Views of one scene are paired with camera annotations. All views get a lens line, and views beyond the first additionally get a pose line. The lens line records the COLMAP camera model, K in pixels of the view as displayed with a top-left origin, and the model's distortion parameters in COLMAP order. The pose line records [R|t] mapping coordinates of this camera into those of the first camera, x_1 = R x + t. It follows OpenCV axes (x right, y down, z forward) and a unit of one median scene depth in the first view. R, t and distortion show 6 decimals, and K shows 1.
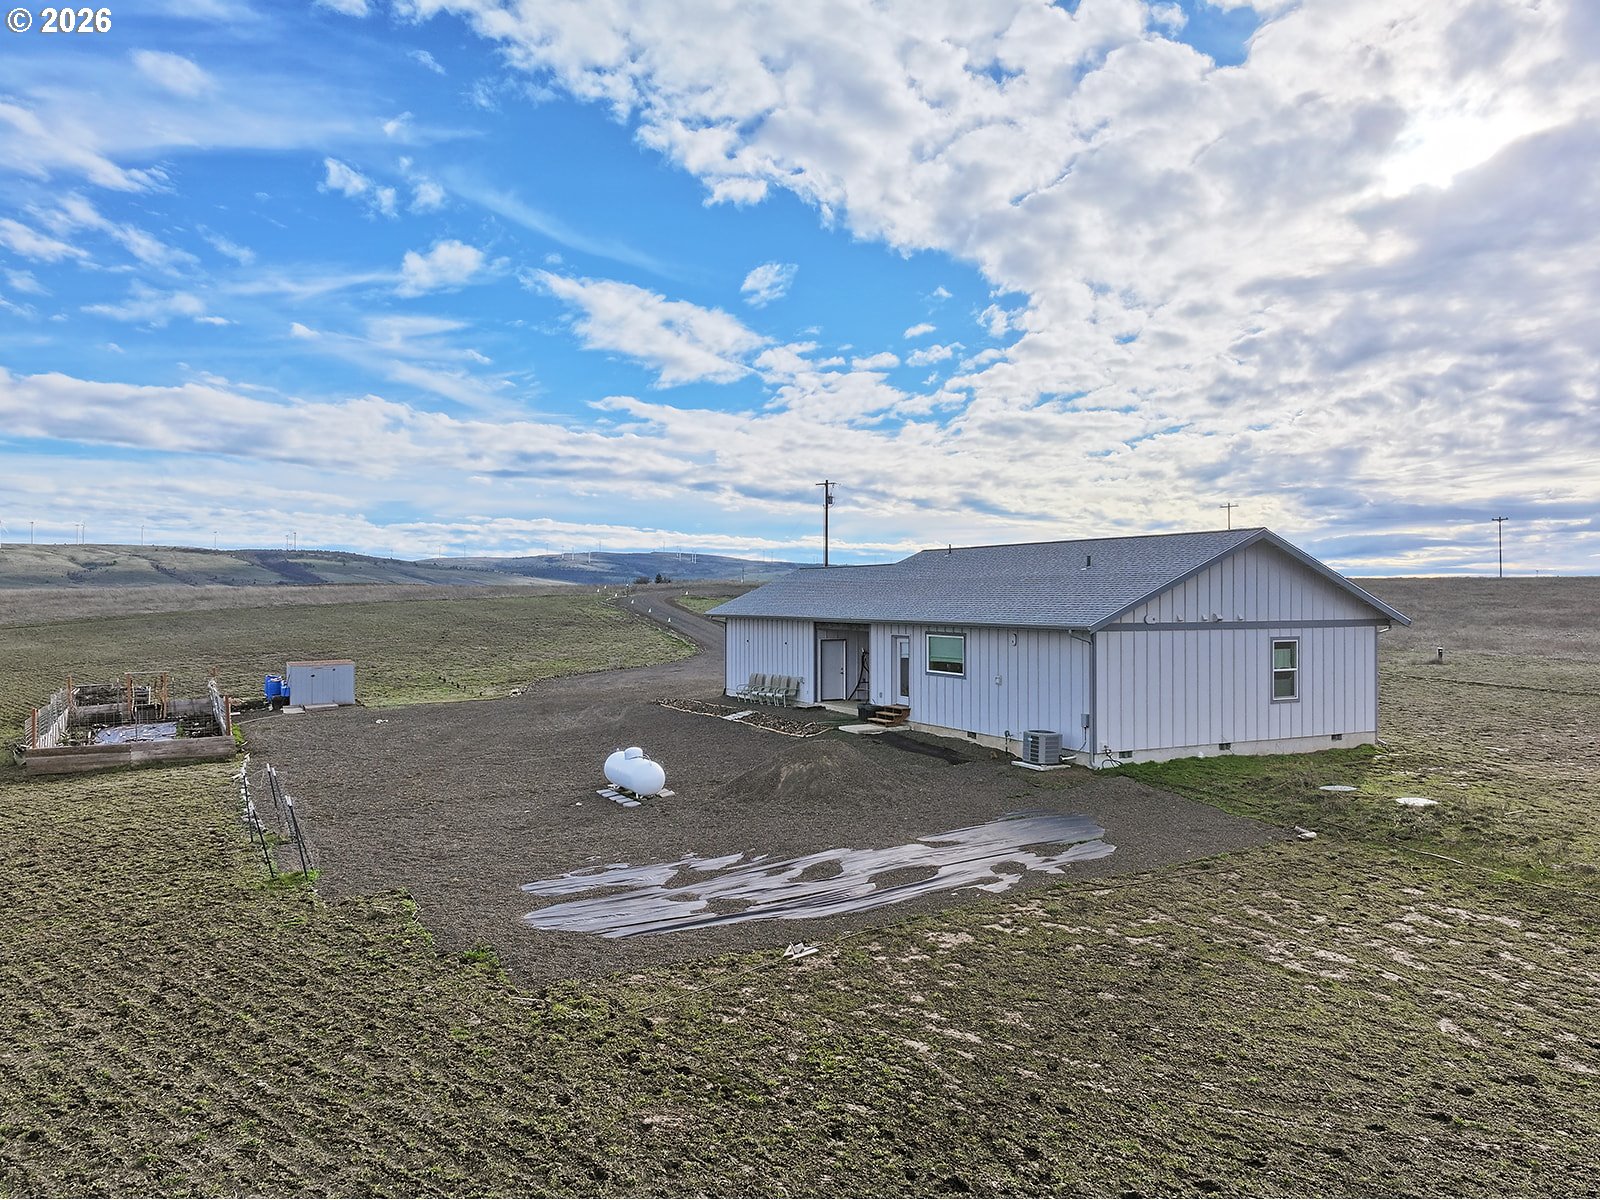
lens RADIAL K [[1158.8, 0, 805.8], [0, 1158.8, 591.7], [0, 0, 1]] dist [-0.006967, 0.005262]
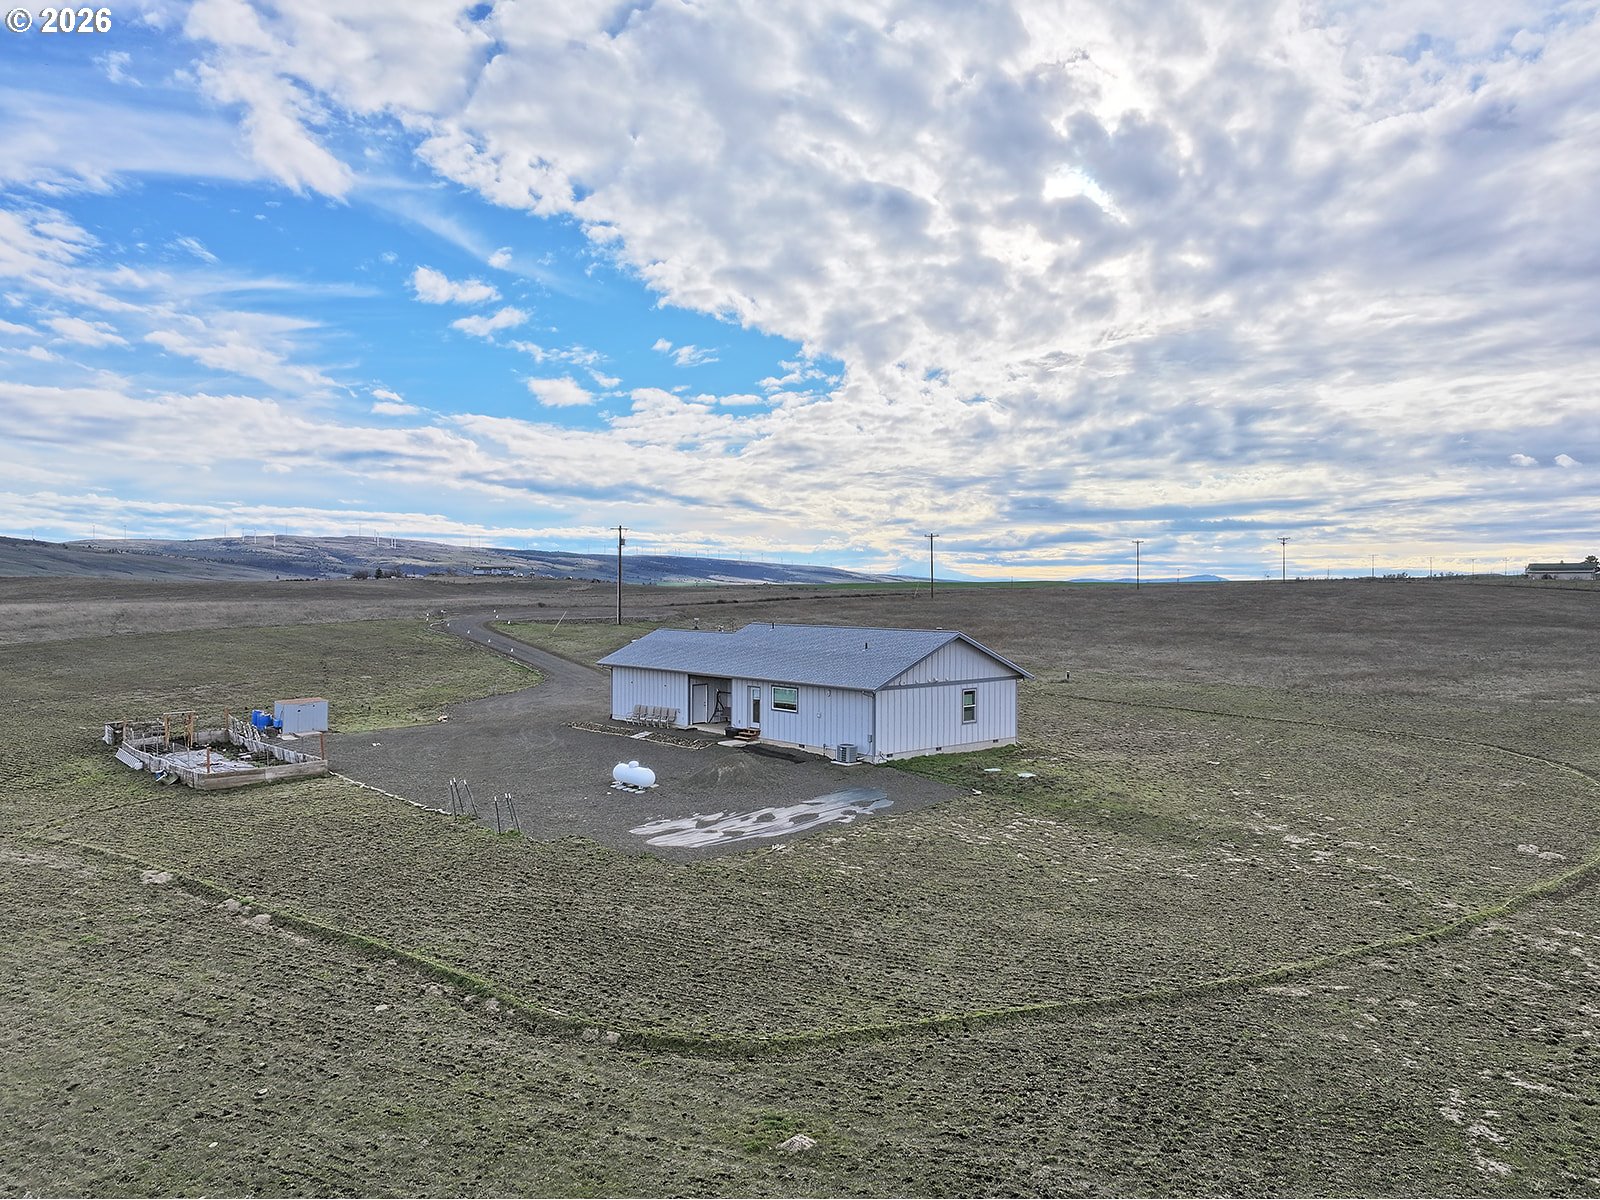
lens RADIAL K [[1158.8, 0, 805.8], [0, 1158.8, 591.7], [0, 0, 1]] dist [-0.006967, 0.005262]
pose [[0.969842, 0.000602, 0.243733, -0.290359], [-0.003223, 0.999941, 0.010352, -0.133366], [-0.243713, -0.010825, 0.969787, -0.728072]]
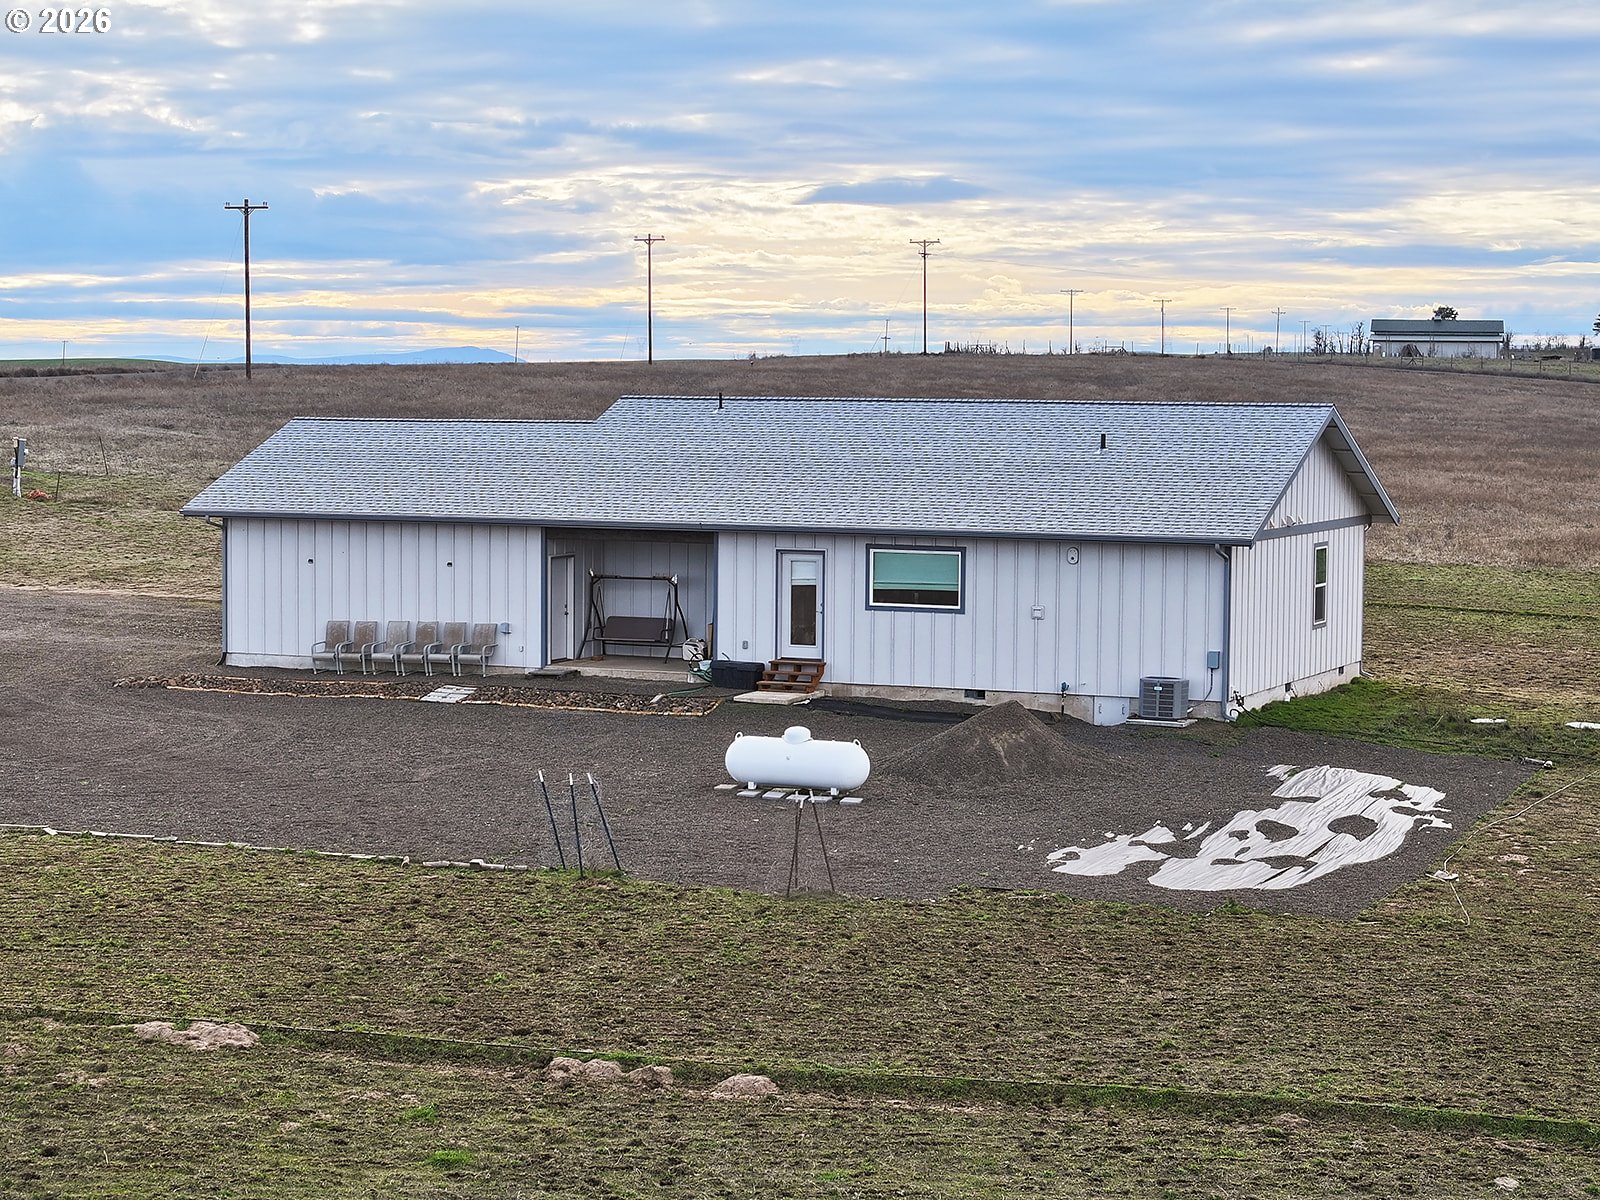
lens RADIAL K [[3363.9, 0, 800.0], [0, 3363.9, 600.0], [0, 0, 1]] dist [-0.300848, 2.290323]
pose [[0.775059, -0.035250, 0.630905, -1.259585], [-0.010705, 0.997567, 0.068888, -0.072668], [-0.631799, -0.060146, 0.772796, -0.503865]]
